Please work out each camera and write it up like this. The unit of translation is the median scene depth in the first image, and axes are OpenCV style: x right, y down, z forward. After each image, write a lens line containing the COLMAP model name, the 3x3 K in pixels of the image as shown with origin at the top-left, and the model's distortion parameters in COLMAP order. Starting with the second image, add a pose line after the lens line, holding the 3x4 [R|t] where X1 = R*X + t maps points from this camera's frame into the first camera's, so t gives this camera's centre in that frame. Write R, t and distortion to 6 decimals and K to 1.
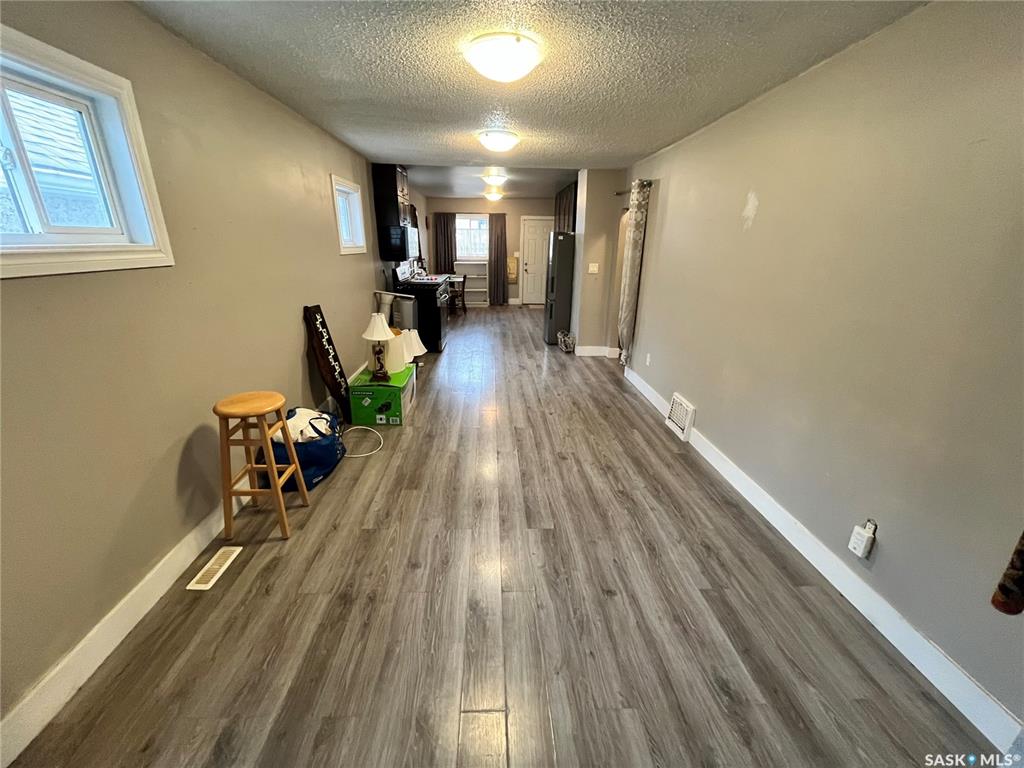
lens RADIAL K [[413.8, 0, 509.1], [0, 413.8, 383.4], [0, 0, 1]] dist [-0.001146, -0.000496]
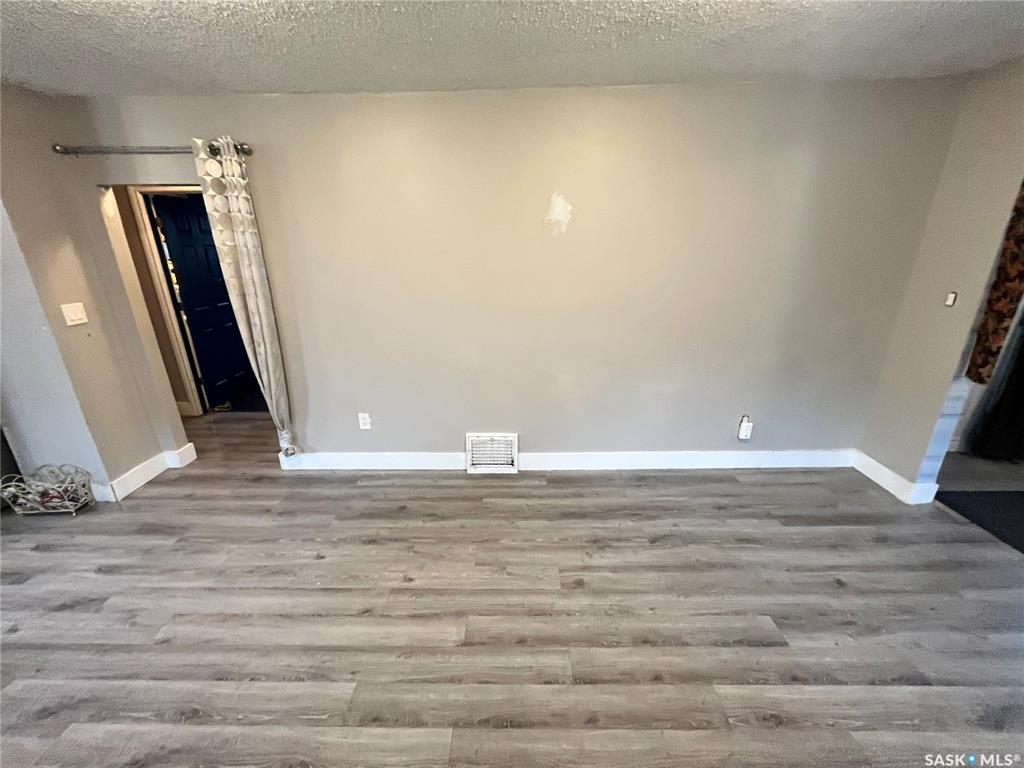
lens RADIAL K [[413.8, 0, 509.1], [0, 413.8, 383.4], [0, 0, 1]] dist [-0.001146, -0.000496]
pose [[0.055576, -0.335173, 0.940516, -0.457862], [0.333180, 0.894204, 0.298981, -0.398905], [-0.941224, 0.296745, 0.161369, 1.084479]]
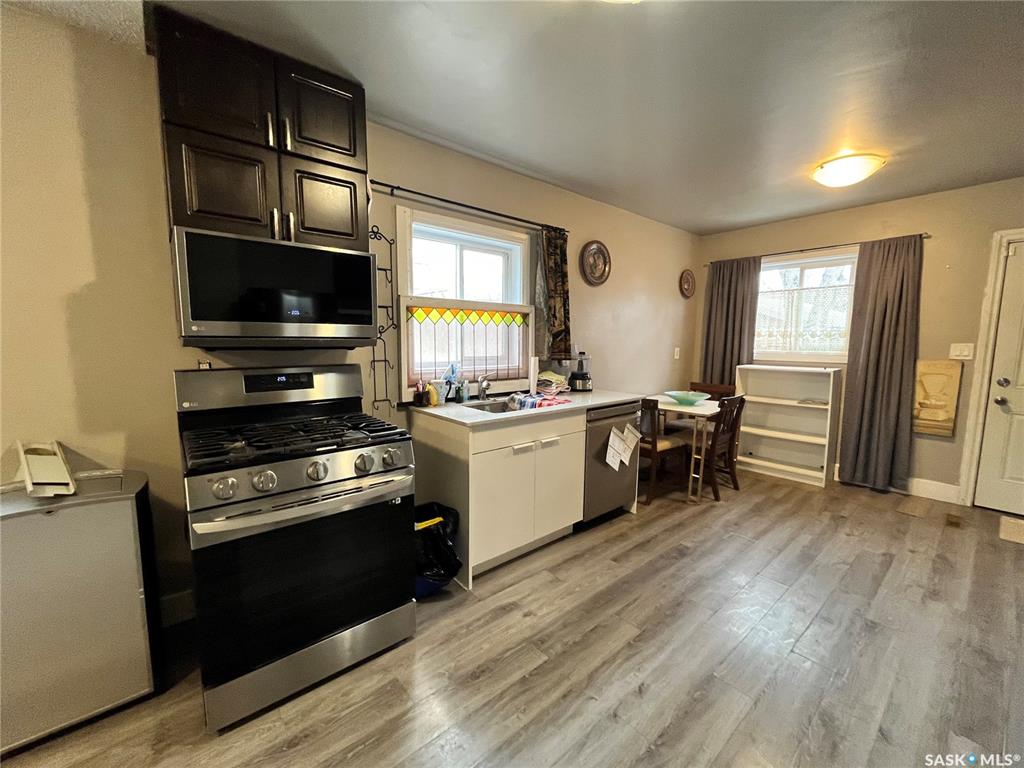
lens RADIAL K [[413.8, 0, 509.1], [0, 413.8, 383.4], [0, 0, 1]] dist [-0.001146, -0.000496]
pose [[0.611479, 0.078452, -0.787362, 0.222317], [-0.256000, 0.961169, -0.103045, -0.633669], [0.748703, 0.264575, 0.607819, 2.114696]]
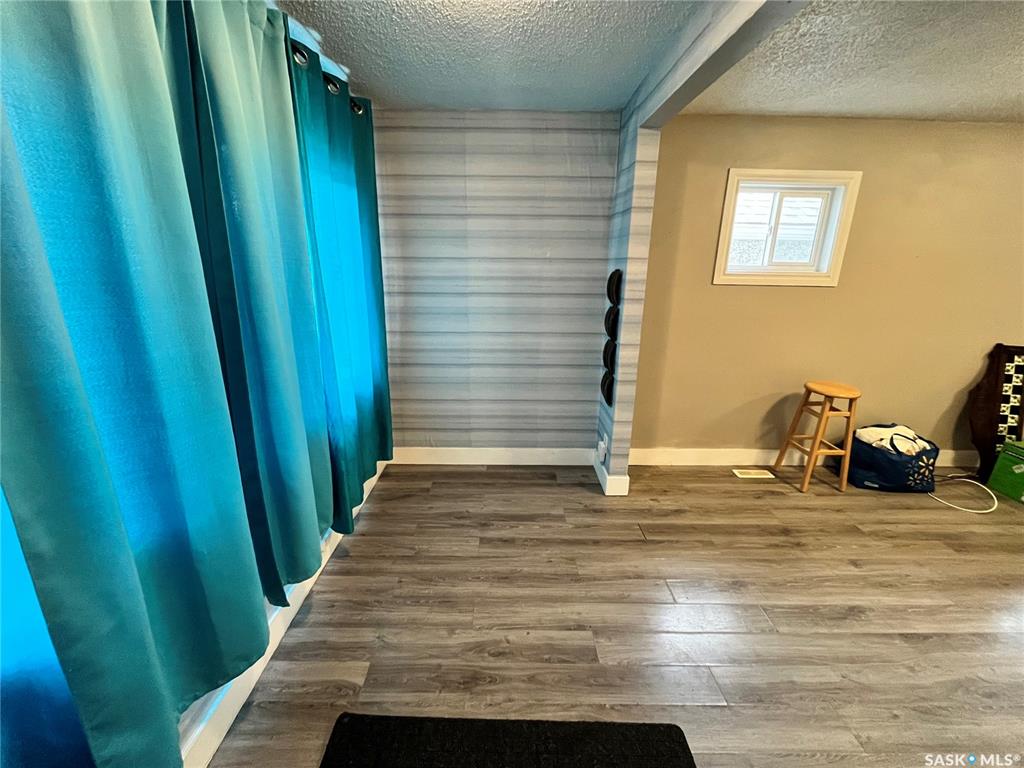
lens RADIAL K [[409.0, 0, 500.5], [0, 409.0, 384.8], [0, 0, 1]] dist [-0.013429, -0.000339]
pose [[-0.048464, 0.276298, -0.959849, 0.554141], [-0.336507, 0.900283, 0.276142, 0.028453], [0.940433, 0.336379, 0.049344, -0.069162]]
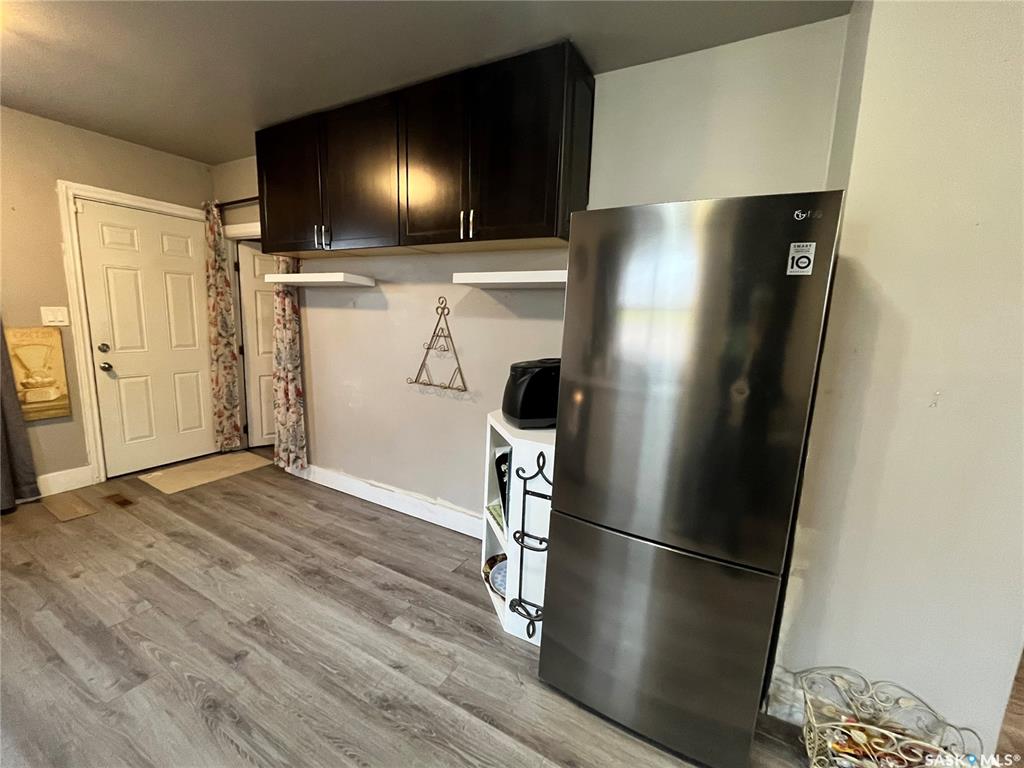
lens RADIAL K [[424.1, 0, 508.3], [0, 424.1, 383.5], [0, 0, 1]] dist [-0.001689, -0.000255]
pose [[0.523576, -0.125201, 0.842730, -0.253922], [0.244904, 0.969513, -0.008118, -0.738434], [-0.816021, 0.210638, 0.538276, 2.356616]]
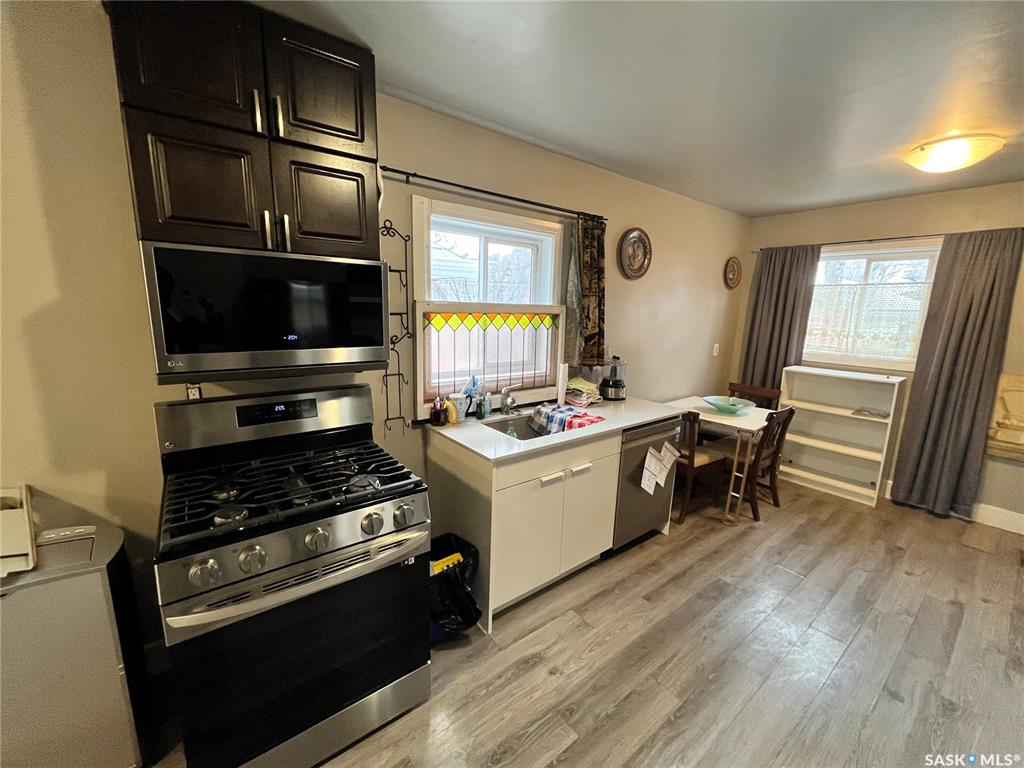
lens RADIAL K [[413.8, 0, 509.1], [0, 413.8, 383.4], [0, 0, 1]] dist [-0.001146, -0.000496]
pose [[0.578379, 0.156291, -0.800656, 0.110303], [-0.283644, 0.958766, -0.017744, -0.736478], [0.764869, 0.237364, 0.598861, 2.134812]]
